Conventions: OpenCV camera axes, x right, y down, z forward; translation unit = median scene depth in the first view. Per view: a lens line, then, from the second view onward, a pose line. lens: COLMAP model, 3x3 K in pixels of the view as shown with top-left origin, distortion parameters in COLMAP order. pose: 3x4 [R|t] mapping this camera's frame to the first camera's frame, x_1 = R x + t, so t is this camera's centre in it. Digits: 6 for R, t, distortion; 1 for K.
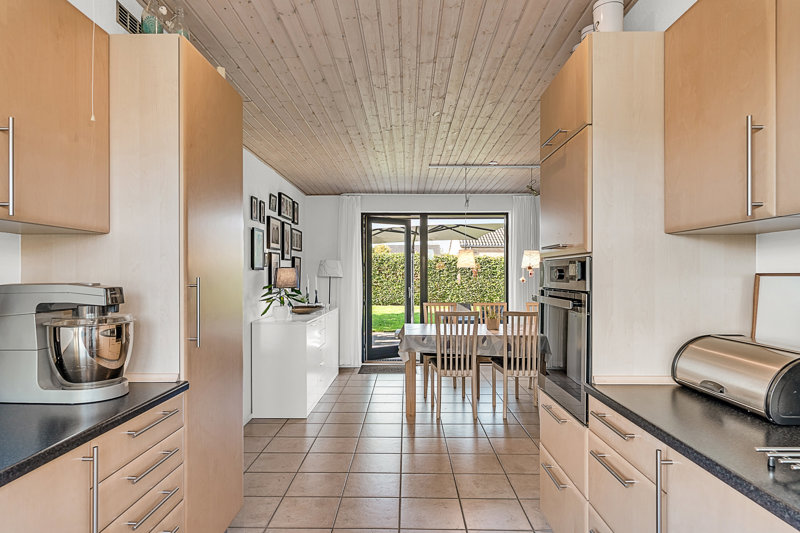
lens RADIAL K [[476.8, 0, 408.2], [0, 476.8, 276.8], [0, 0, 1]] dist [-0.003157, -0.000089]
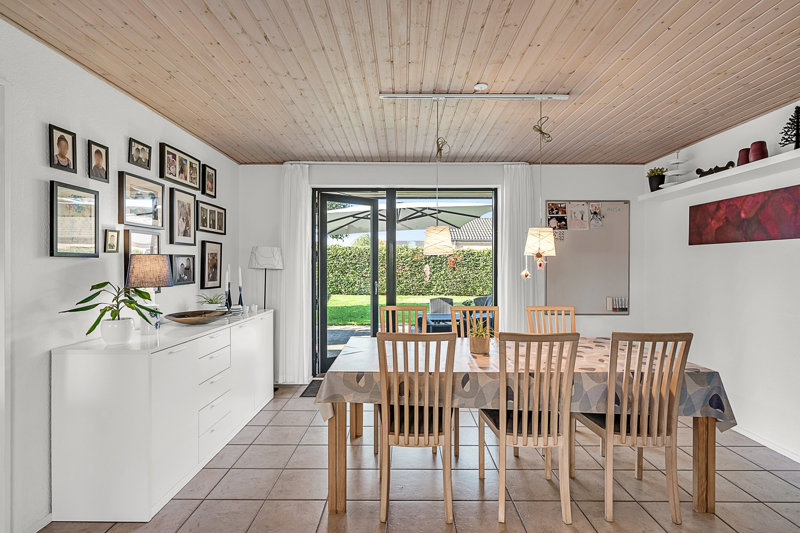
lens RADIAL K [[403.3, 0, 400.0], [0, 403.3, 266.5], [0, 0, 1]] dist [0.000509, 0.000117]
pose [[0.999953, 0.001379, -0.009570, 0.065671], [-0.001418, 0.999991, -0.003994, -0.001110], [0.009564, 0.004007, 0.999946, 0.396104]]
